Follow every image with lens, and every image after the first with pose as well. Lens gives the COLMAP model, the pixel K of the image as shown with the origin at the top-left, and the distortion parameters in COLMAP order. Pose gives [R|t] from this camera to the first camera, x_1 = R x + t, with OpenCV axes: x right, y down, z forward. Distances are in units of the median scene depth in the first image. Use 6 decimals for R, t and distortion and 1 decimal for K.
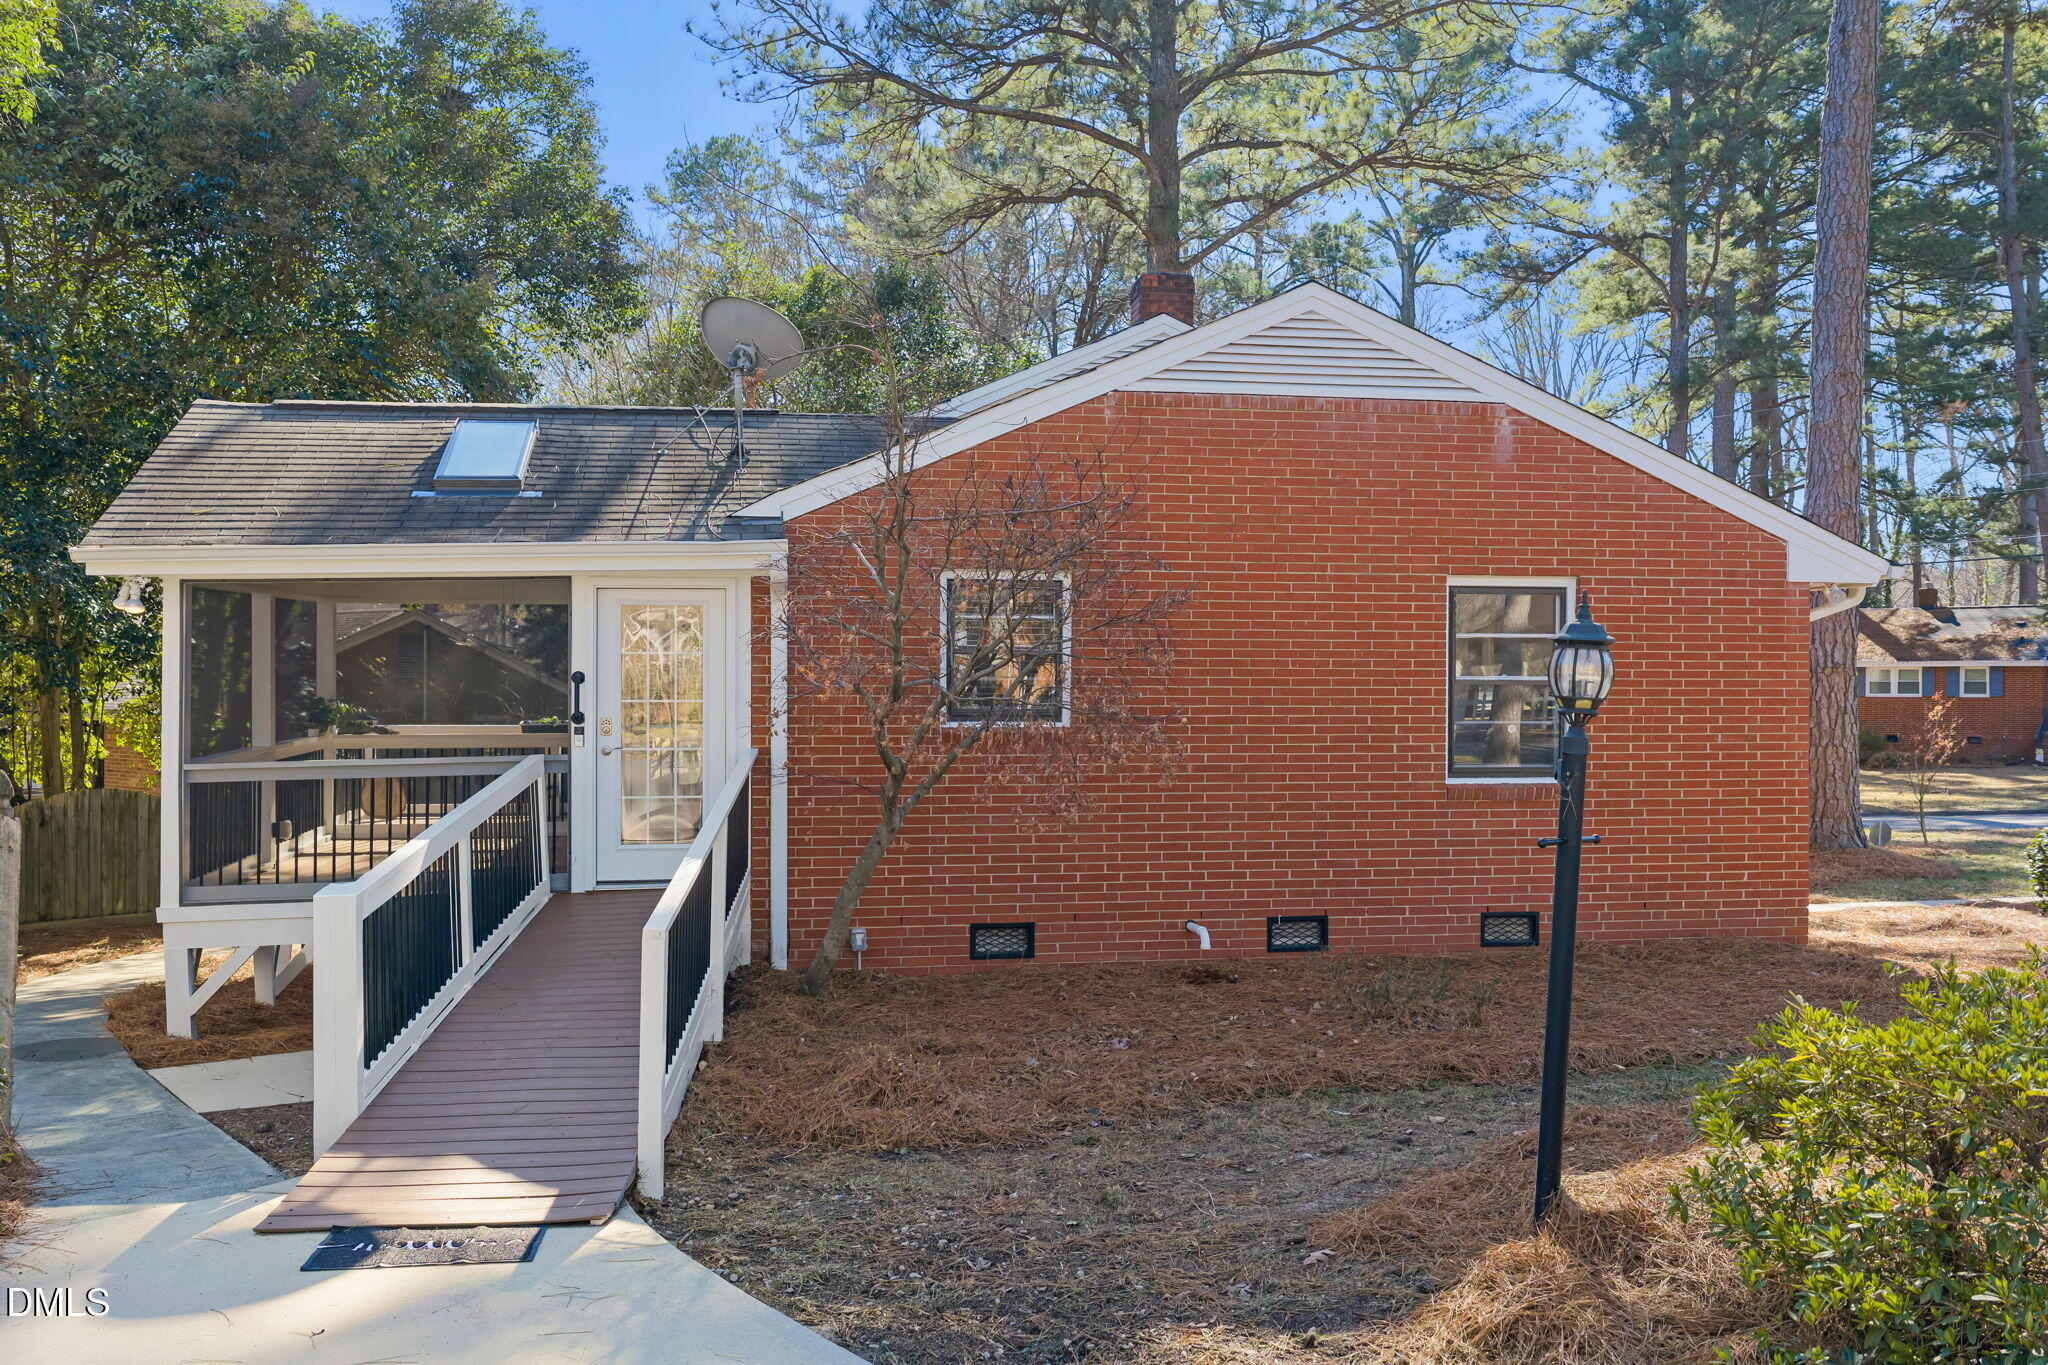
lens RADIAL K [[1679.1, 0, 1044.0], [0, 1679.1, 685.1], [0, 0, 1]] dist [0.016521, -0.010519]
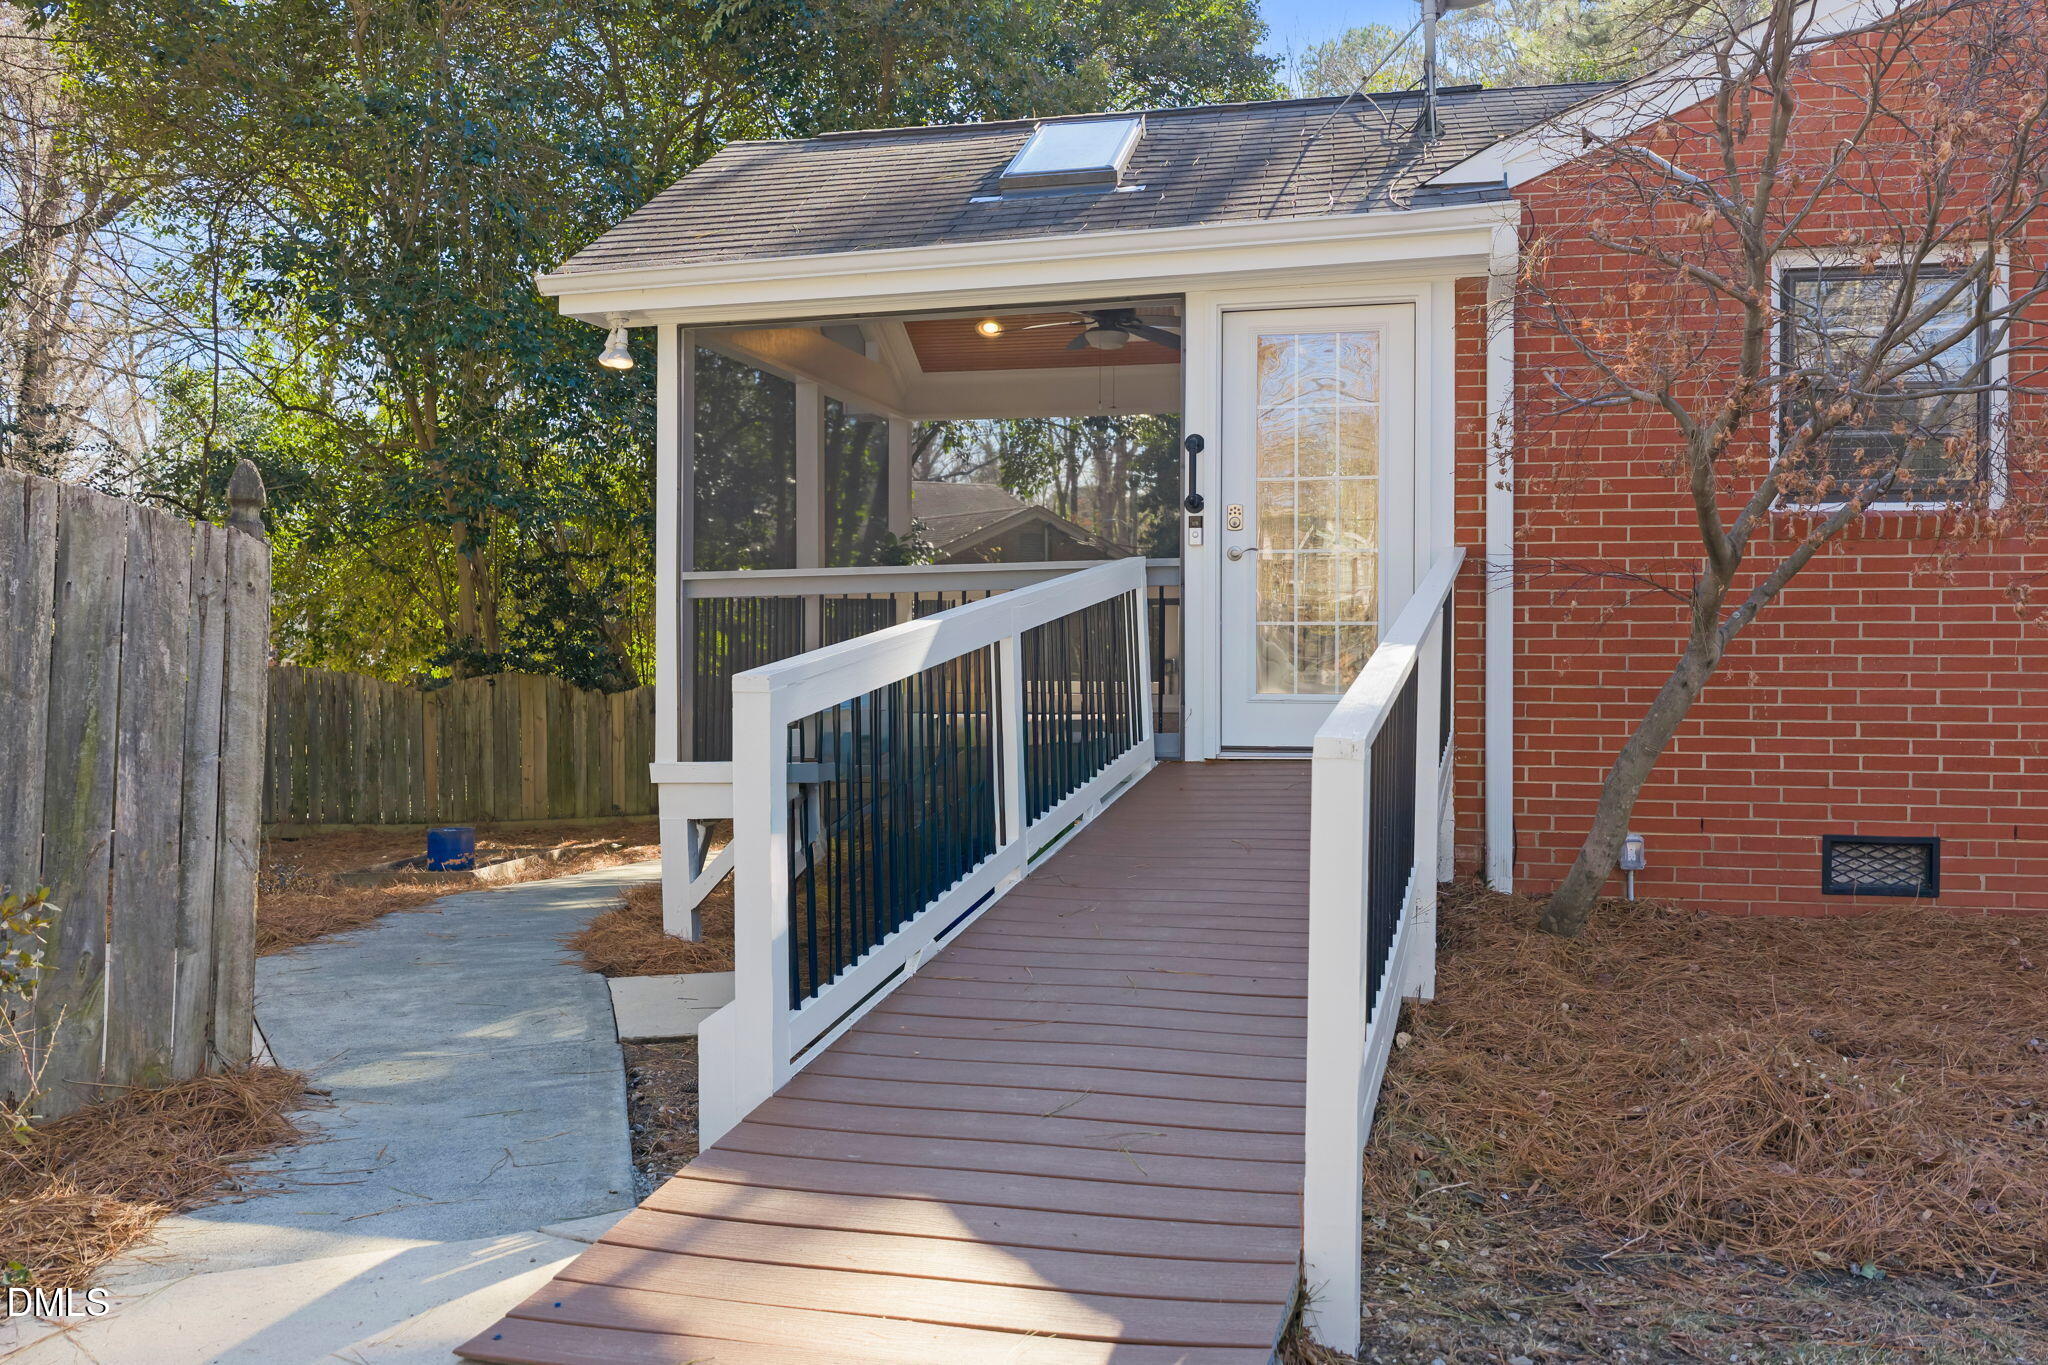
lens RADIAL K [[1679.1, 0, 1044.0], [0, 1679.1, 685.1], [0, 0, 1]] dist [0.016521, -0.010519]
pose [[0.932488, 0.006377, -0.361144, -0.093736], [0.003408, 0.999644, 0.026451, 0.077136], [0.361184, -0.025896, 0.932135, 0.363811]]
